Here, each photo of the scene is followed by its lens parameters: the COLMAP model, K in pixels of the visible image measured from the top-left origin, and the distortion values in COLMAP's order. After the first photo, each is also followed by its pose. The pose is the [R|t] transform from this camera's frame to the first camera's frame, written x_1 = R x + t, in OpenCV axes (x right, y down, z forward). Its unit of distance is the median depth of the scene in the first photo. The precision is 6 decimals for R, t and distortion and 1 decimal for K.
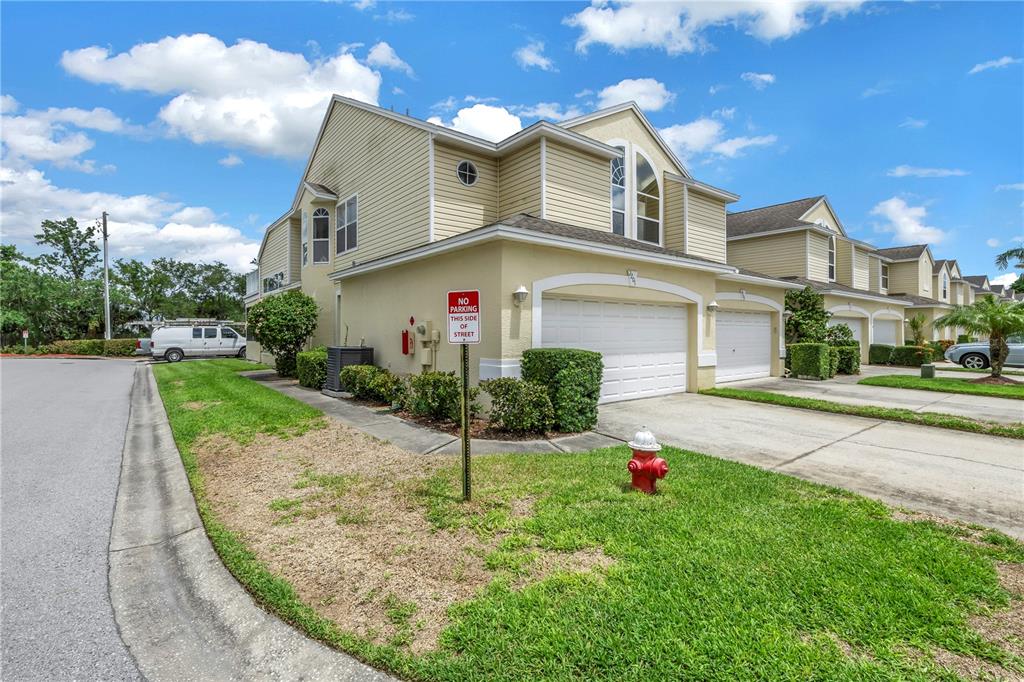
lens RADIAL K [[468.4, 0, 515.4], [0, 468.4, 342.9], [0, 0, 1]] dist [-0.026307, 0.004171]
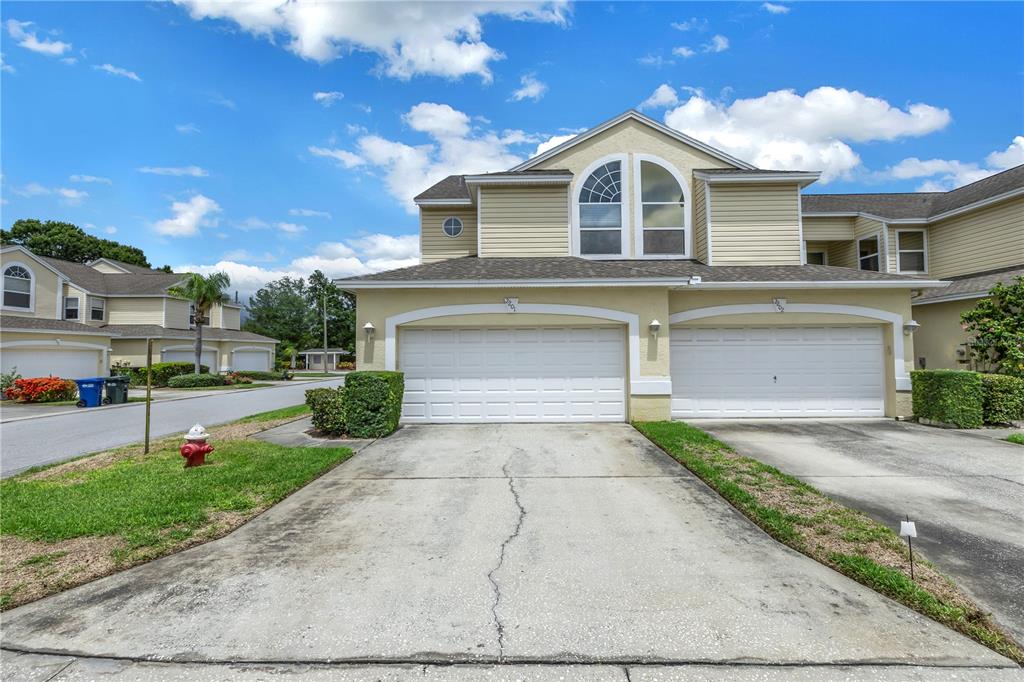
lens RADIAL K [[468.4, 0, 522.6], [0, 468.4, 338.3], [0, 0, 1]] dist [-0.026307, 0.004171]
pose [[0.774758, -0.028054, -0.631636, 0.783085], [-0.005329, 0.998690, -0.050893, -0.009586], [0.632236, 0.042795, 0.773593, 0.175521]]
